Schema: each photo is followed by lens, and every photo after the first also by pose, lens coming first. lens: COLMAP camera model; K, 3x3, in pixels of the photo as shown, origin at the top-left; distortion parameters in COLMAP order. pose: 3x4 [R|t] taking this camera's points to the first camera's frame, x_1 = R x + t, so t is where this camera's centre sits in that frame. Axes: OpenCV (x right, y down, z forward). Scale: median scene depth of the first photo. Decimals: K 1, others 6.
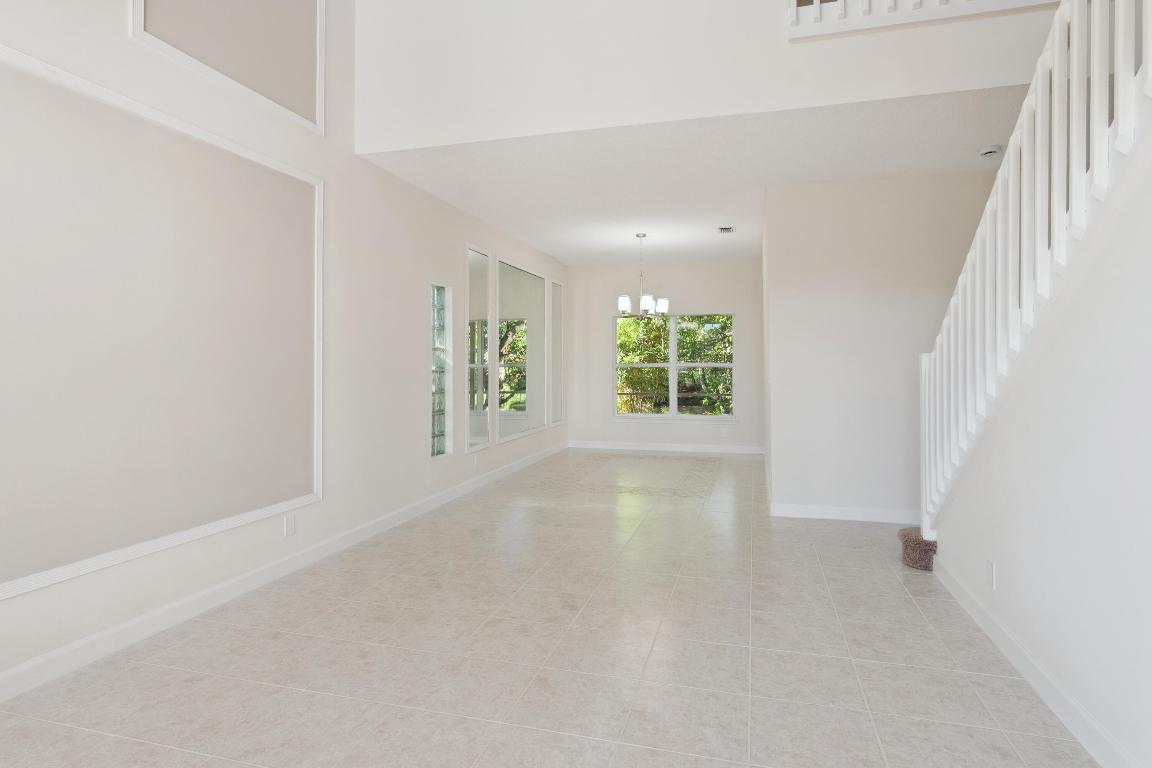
lens RADIAL K [[615.9, 0, 575.8], [0, 615.9, 378.6], [0, 0, 1]] dist [-0.002491, 0.000210]
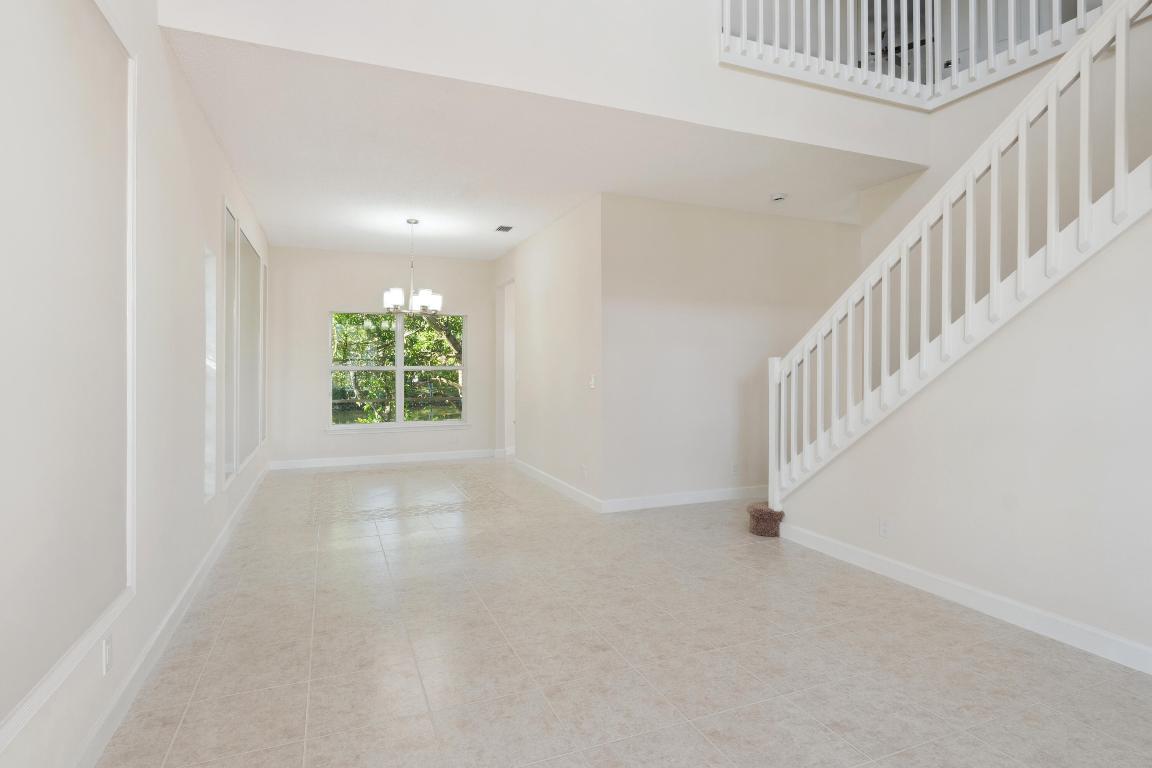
lens RADIAL K [[612.0, 0, 576.0], [0, 612.0, 384.0], [0, 0, 1]] dist [-0.003911, -0.000014]
pose [[0.780243, -0.016984, 0.625246, -0.483309], [0.015300, 0.999850, 0.008067, -0.004264], [-0.625290, 0.003272, 0.780386, 0.303219]]
